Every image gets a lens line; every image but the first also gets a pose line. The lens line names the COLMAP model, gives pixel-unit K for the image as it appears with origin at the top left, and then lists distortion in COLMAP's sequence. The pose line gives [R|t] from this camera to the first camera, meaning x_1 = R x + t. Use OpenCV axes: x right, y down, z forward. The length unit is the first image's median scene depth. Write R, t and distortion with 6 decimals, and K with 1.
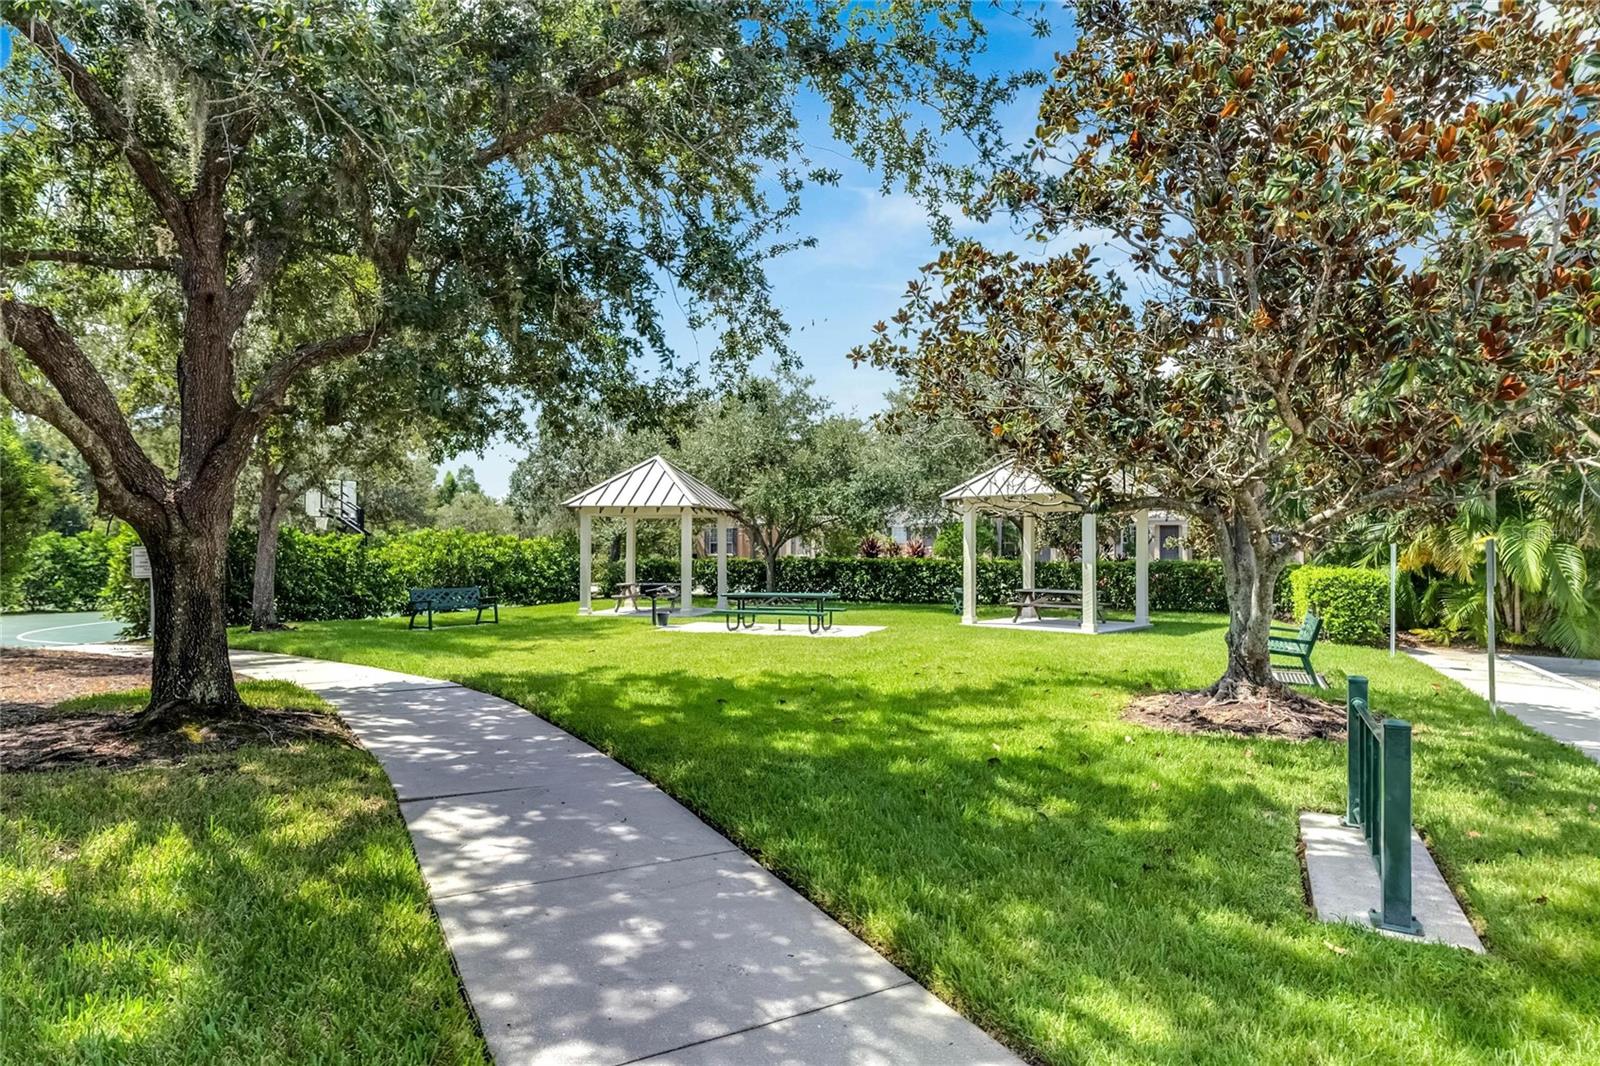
lens RADIAL K [[638.4, 0, 798.0], [0, 638.4, 554.5], [0, 0, 1]] dist [0.006793, -0.000062]
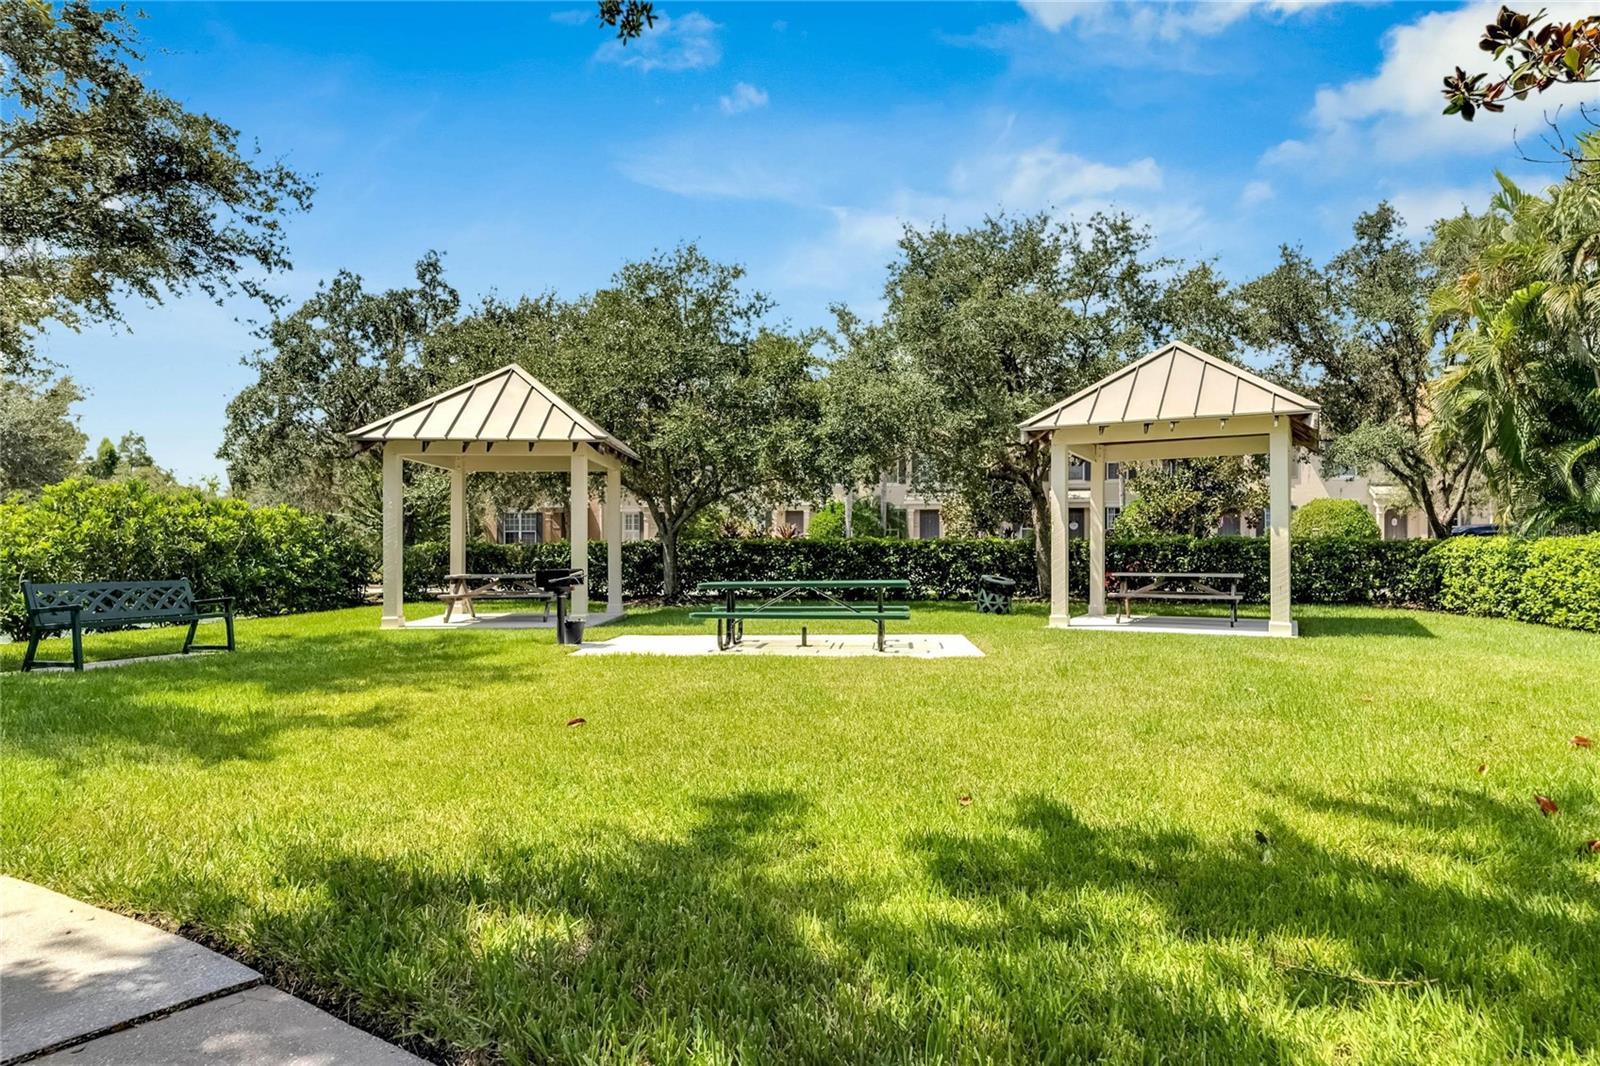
lens RADIAL K [[796.6, 0, 800.5], [0, 796.6, 544.0], [0, 0, 1]] dist [0.001608, 0.000425]
pose [[0.976942, -0.004326, 0.213459, -0.125794], [0.004753, 0.999988, -0.001483, 0.020371], [-0.213450, 0.002464, 0.976951, 0.218981]]
